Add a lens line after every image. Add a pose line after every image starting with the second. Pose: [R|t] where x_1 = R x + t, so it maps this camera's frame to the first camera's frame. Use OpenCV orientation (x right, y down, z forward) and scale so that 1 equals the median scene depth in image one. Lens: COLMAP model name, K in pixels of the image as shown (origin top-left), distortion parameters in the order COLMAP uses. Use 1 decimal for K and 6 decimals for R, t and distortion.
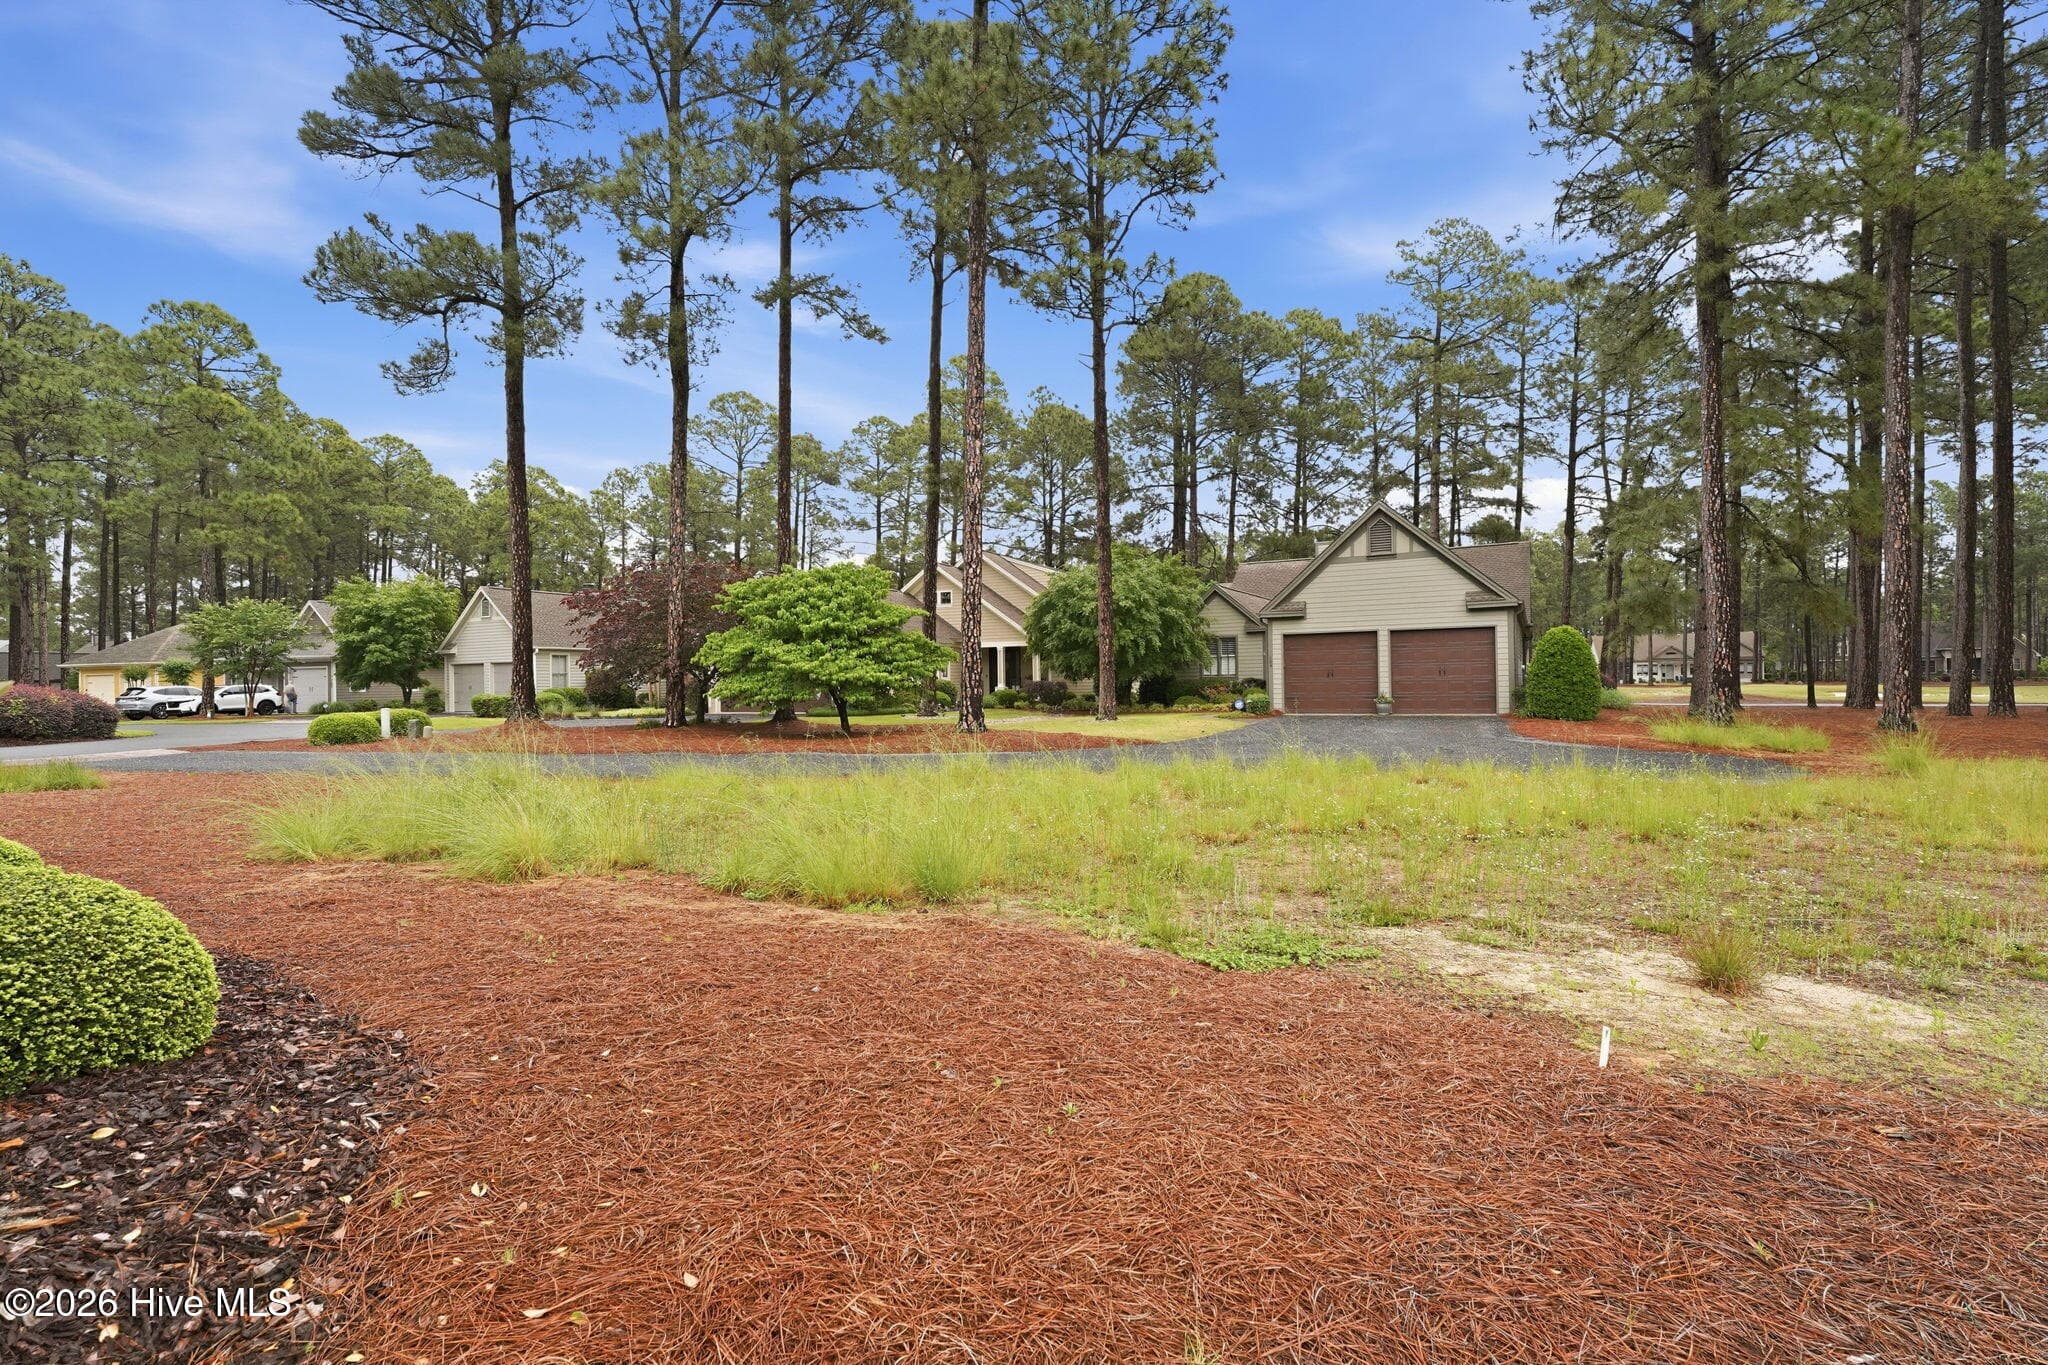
lens RADIAL K [[934.4, 0, 1016.7], [0, 934.4, 675.3], [0, 0, 1]] dist [-0.003892, -0.000057]
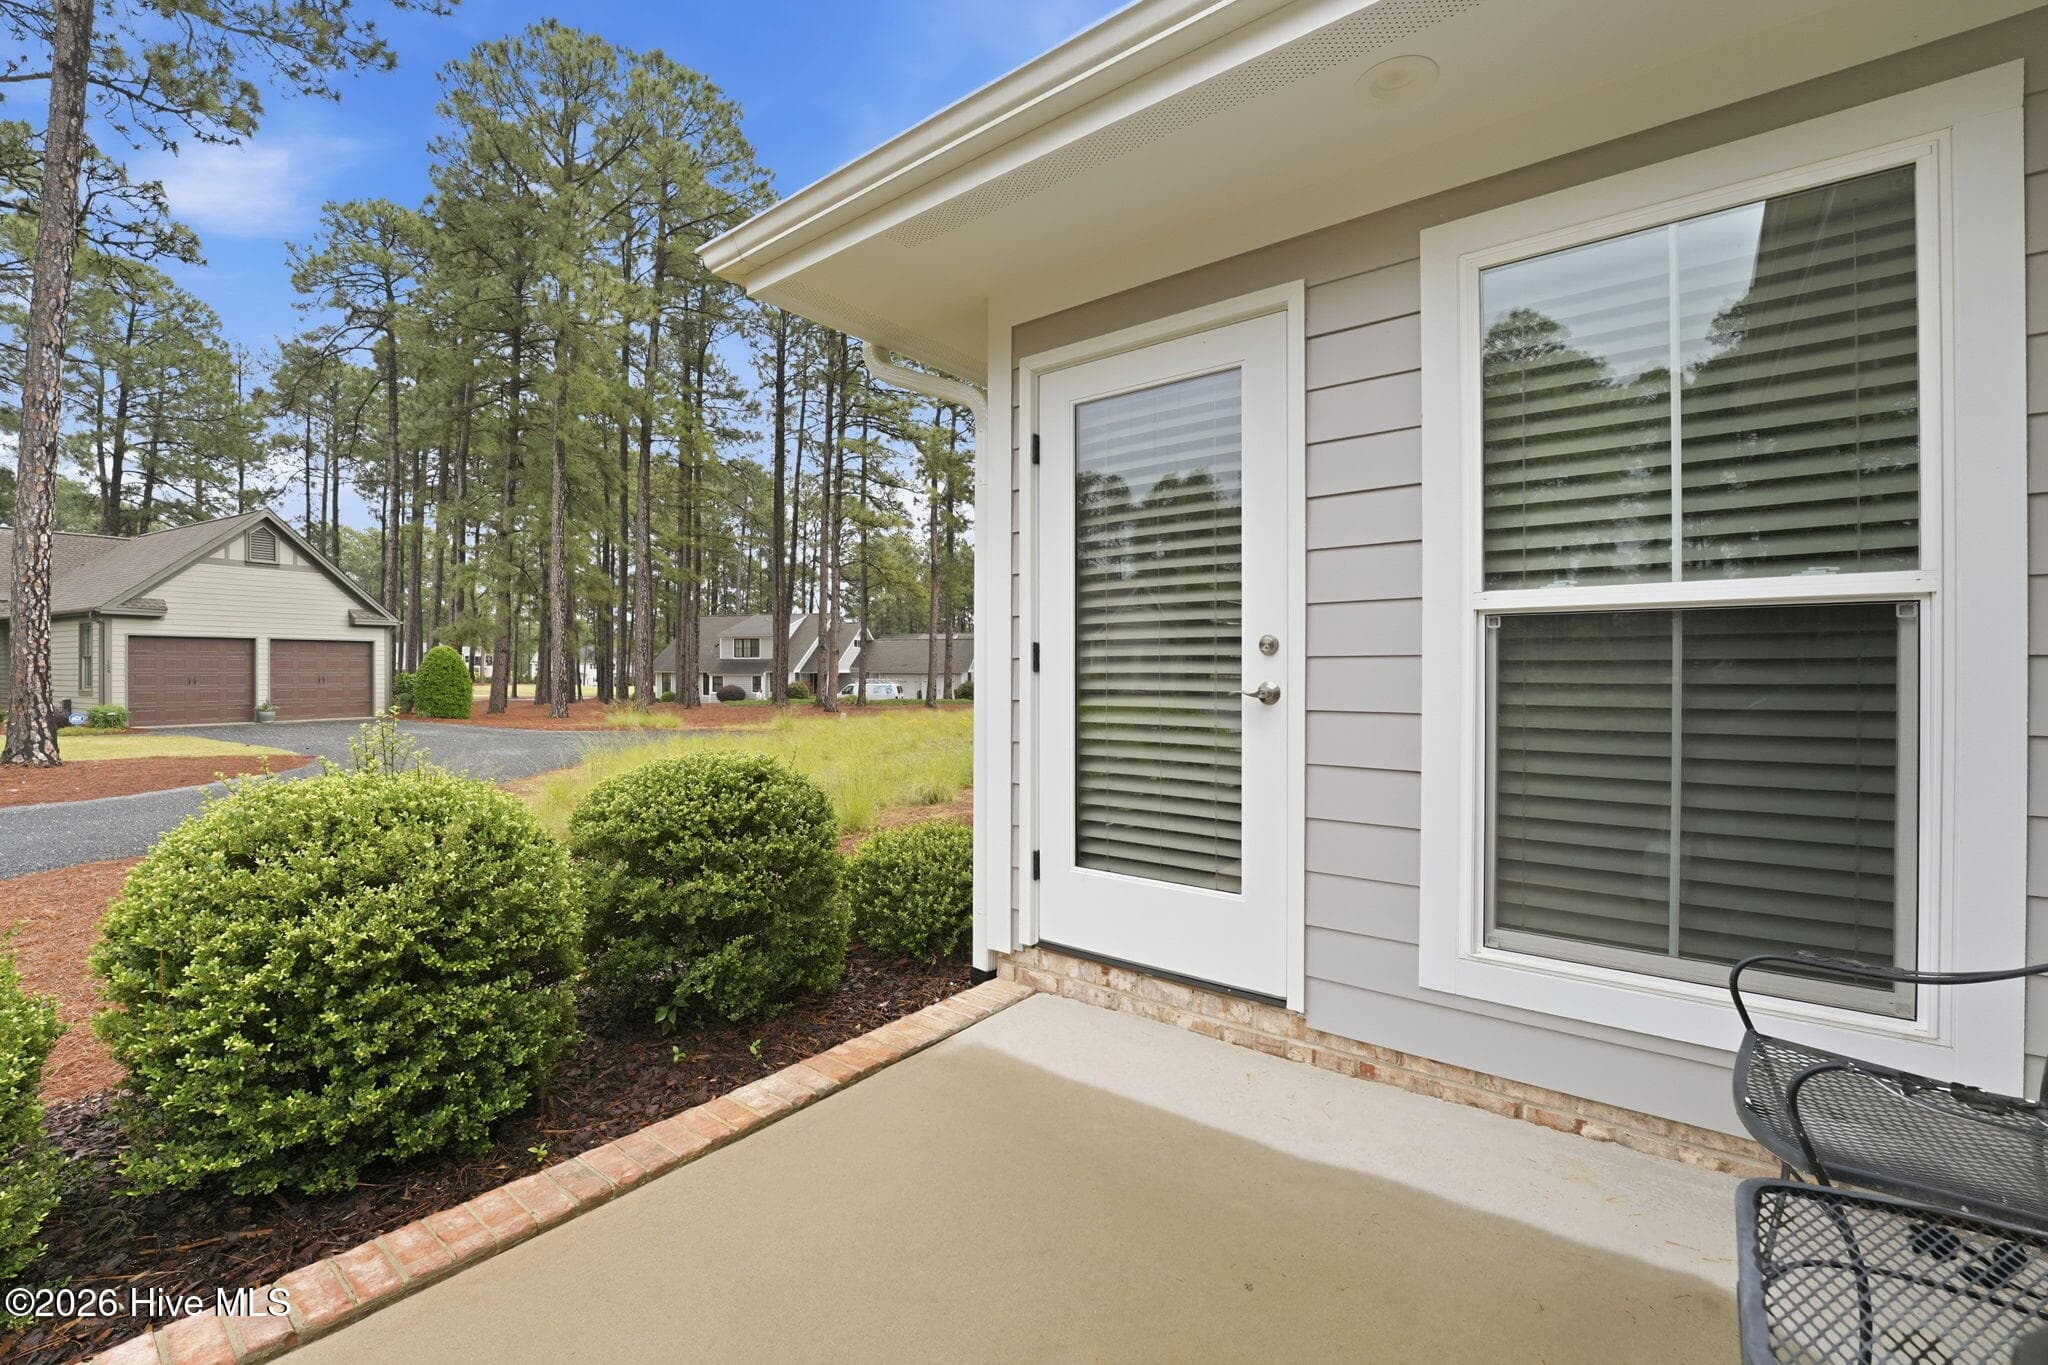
lens RADIAL K [[844.9, 0, 1028.8], [0, 844.9, 670.7], [0, 0, 1]] dist [-0.017290, -0.000176]
pose [[-0.027182, 0.016164, 0.999500, -0.494144], [-0.007469, 0.999838, -0.016372, -0.004823], [-0.999603, -0.007911, -0.027057, 0.194167]]
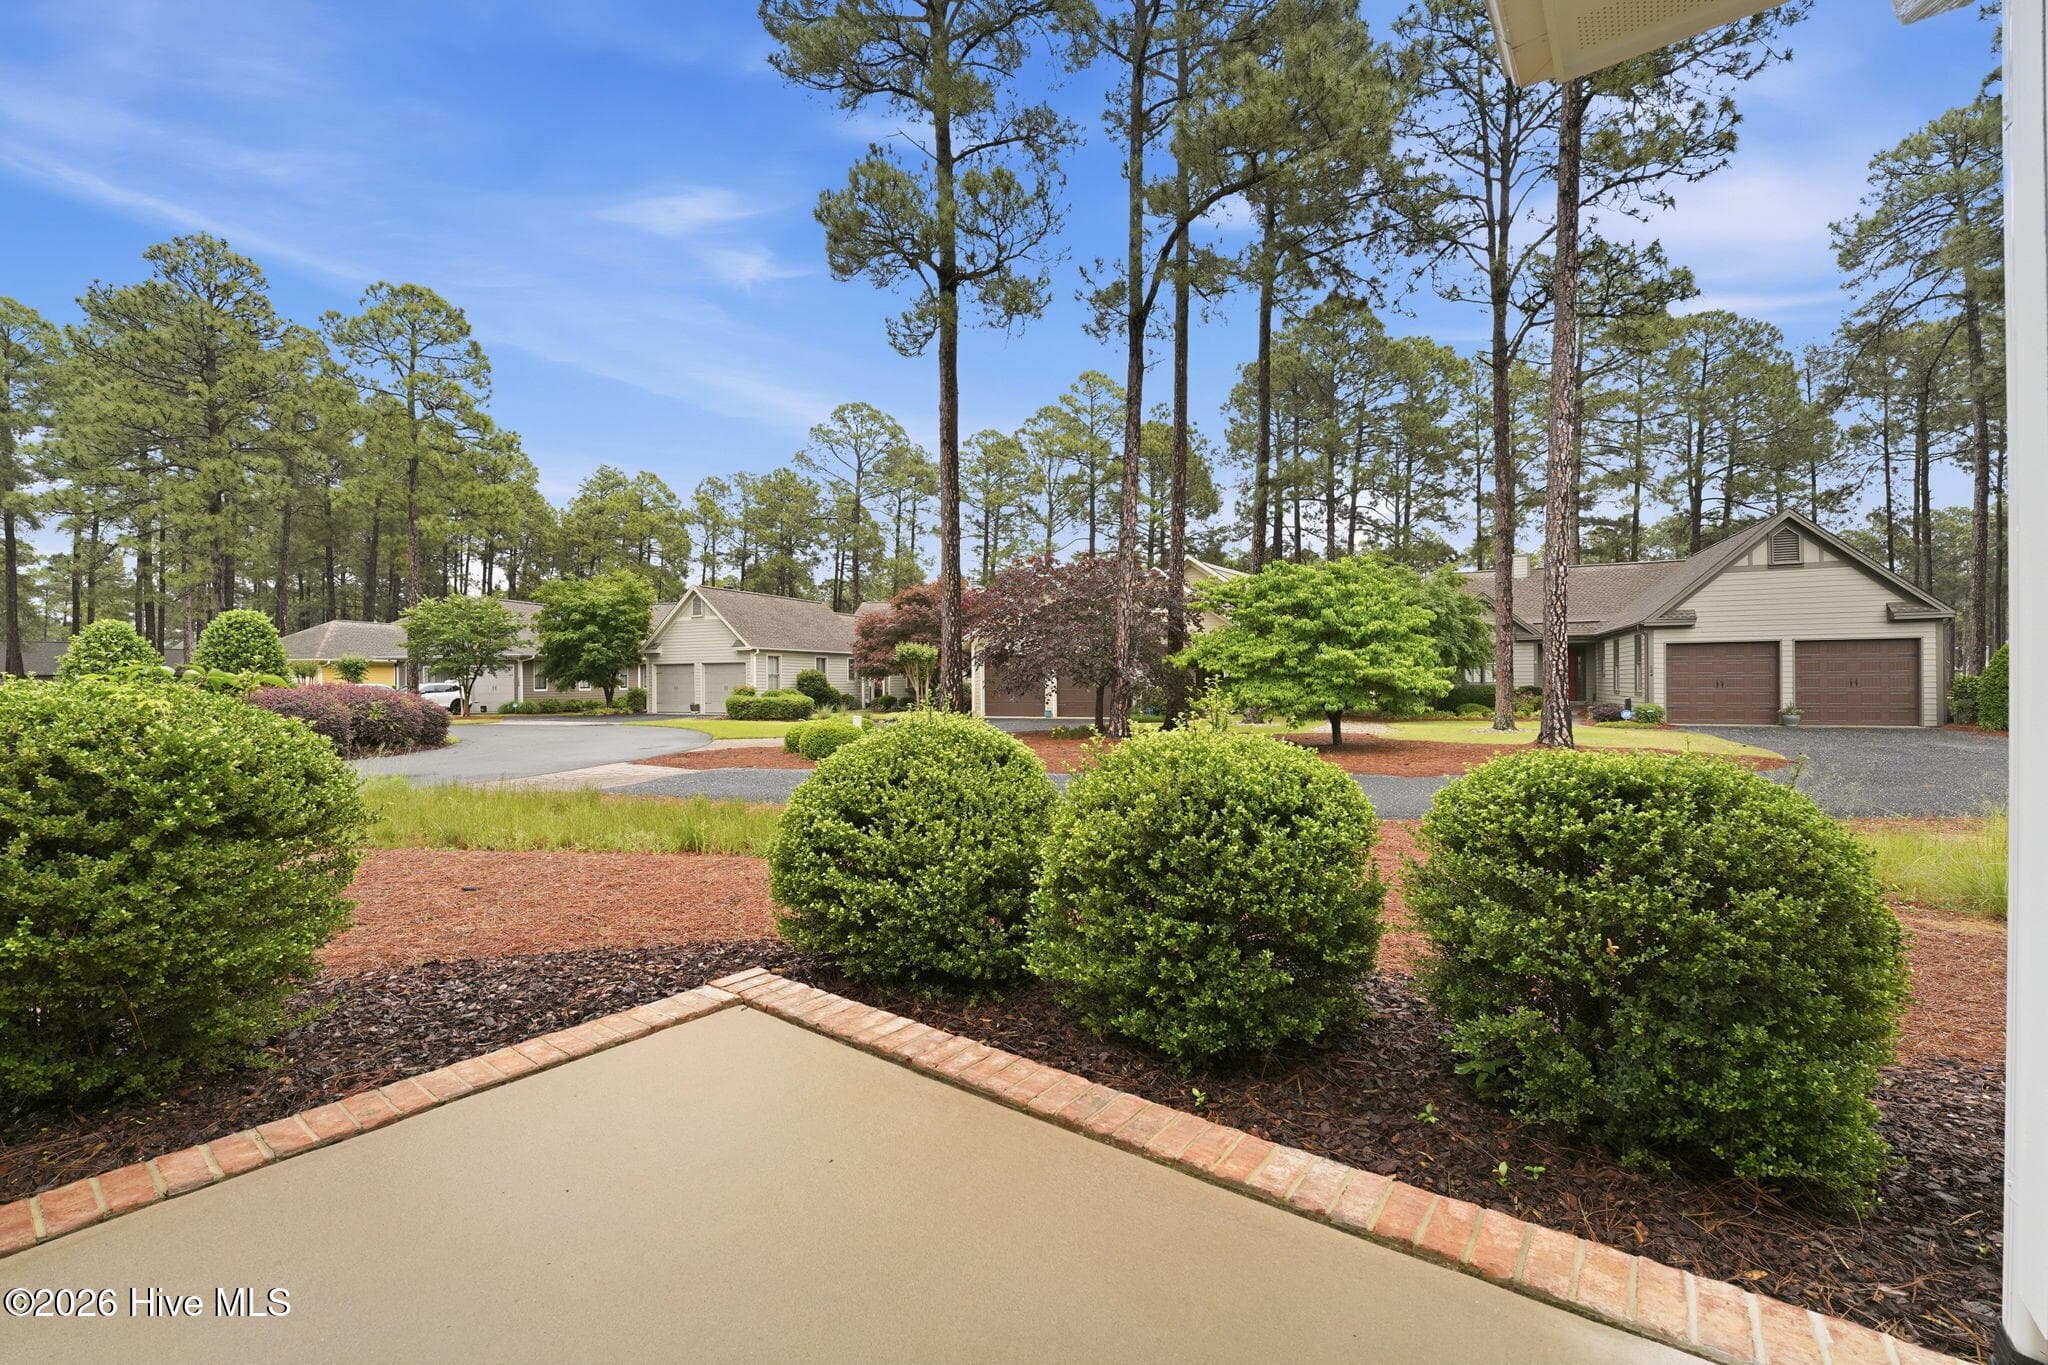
lens RADIAL K [[844.9, 0, 1019.1], [0, 844.9, 675.8], [0, 0, 1]] dist [-0.017290, -0.000176]
pose [[0.998563, 0.008950, 0.052840, -0.439883], [-0.008846, 0.999958, -0.002199, -0.001768], [-0.052857, 0.001728, 0.998601, 0.158572]]
